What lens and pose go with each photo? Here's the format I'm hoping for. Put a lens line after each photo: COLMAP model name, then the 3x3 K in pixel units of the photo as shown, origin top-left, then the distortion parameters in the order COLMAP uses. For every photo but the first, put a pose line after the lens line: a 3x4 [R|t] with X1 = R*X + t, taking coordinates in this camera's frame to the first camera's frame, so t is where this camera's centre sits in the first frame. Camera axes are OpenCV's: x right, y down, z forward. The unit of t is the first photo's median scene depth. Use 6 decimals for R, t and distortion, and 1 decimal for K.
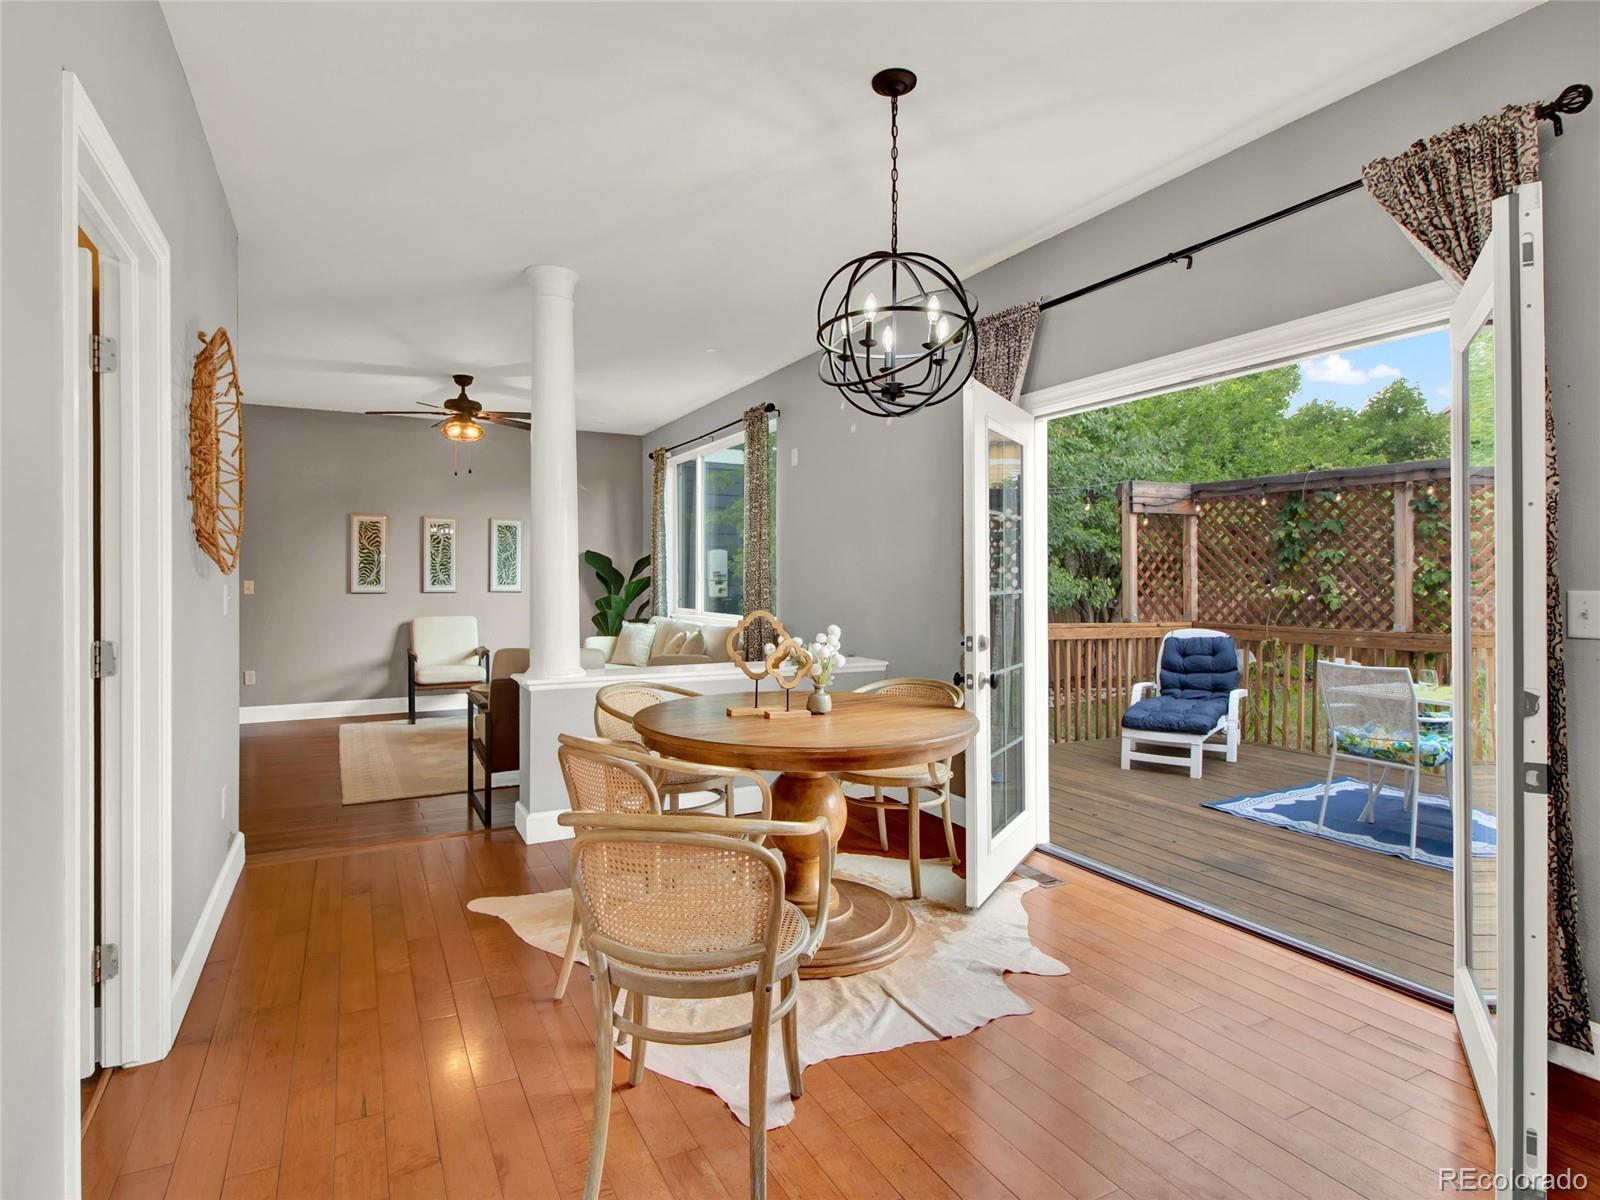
lens RADIAL K [[862.3, 0, 802.8], [0, 862.3, 583.8], [0, 0, 1]] dist [0.002539, -0.014314]
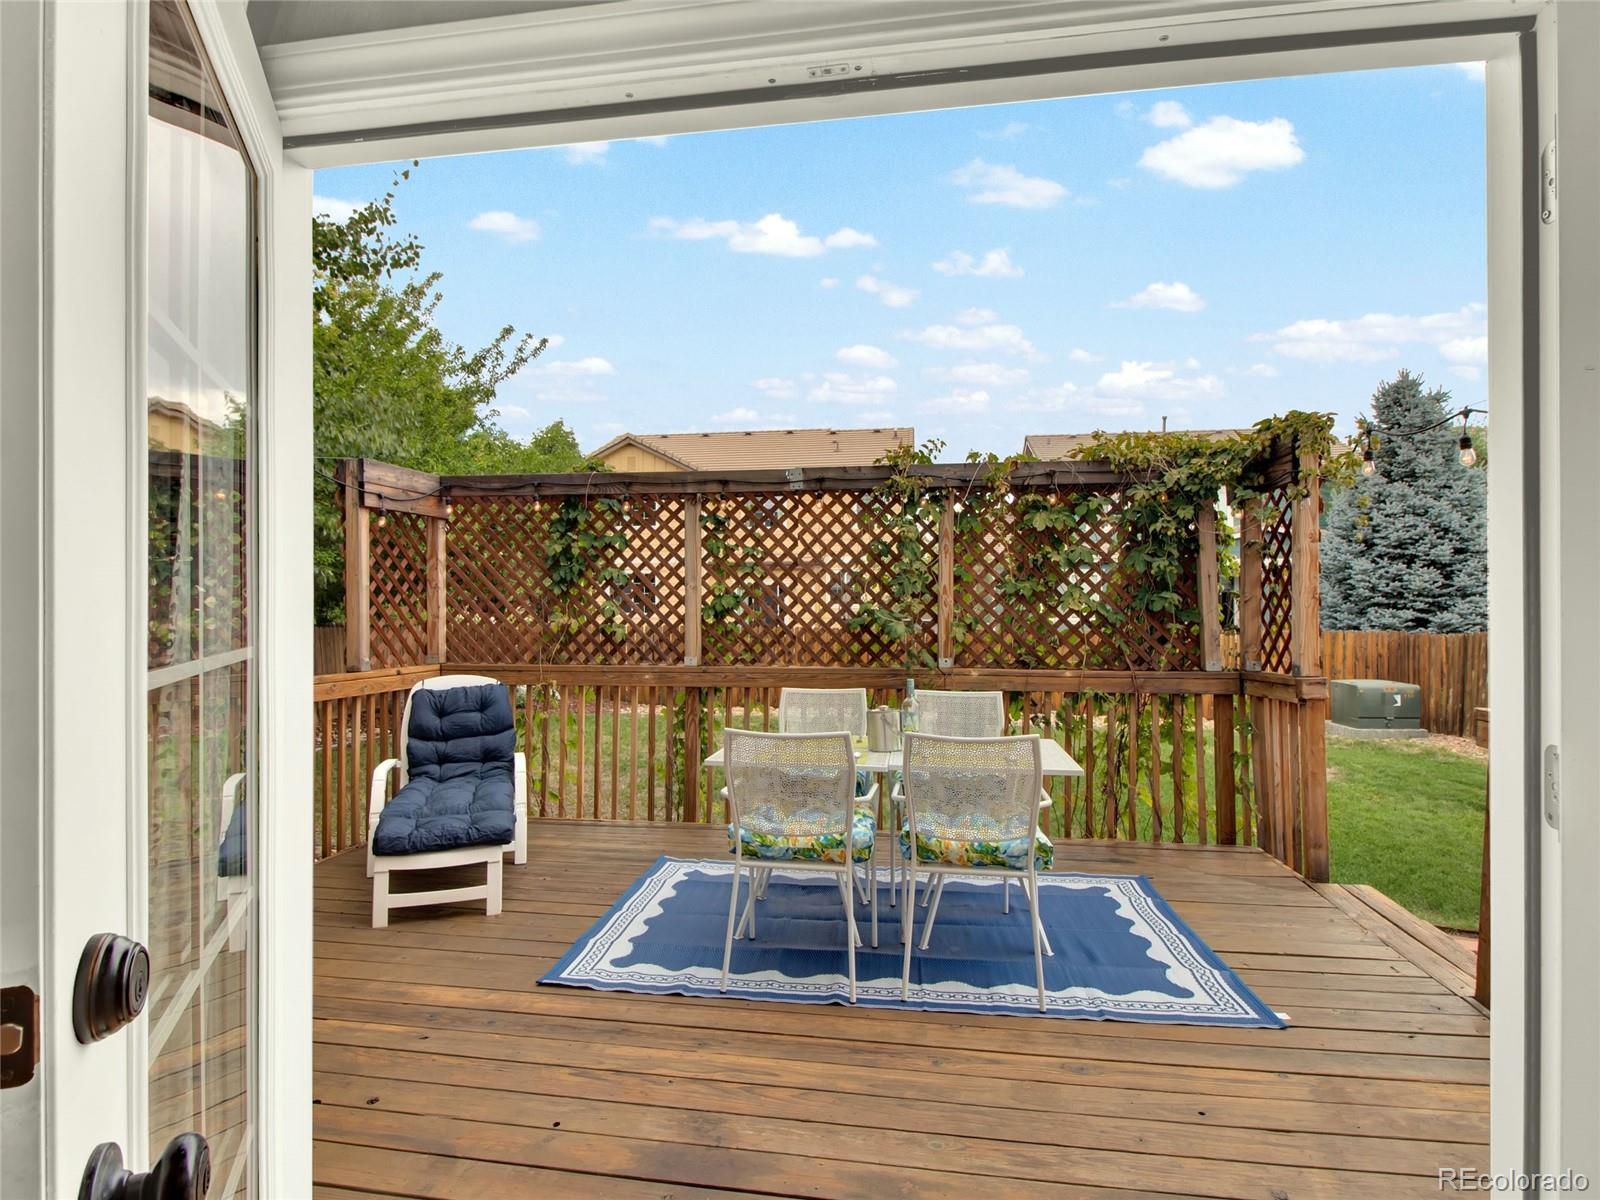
lens RADIAL K [[862.3, 0, 802.8], [0, 862.3, 583.8], [0, 0, 1]] dist [0.002539, -0.014314]
pose [[0.613585, 0.014313, 0.789499, 0.068262], [0.008220, 0.999666, -0.024512, -0.003667], [-0.789586, 0.021530, 0.613262, 0.339035]]
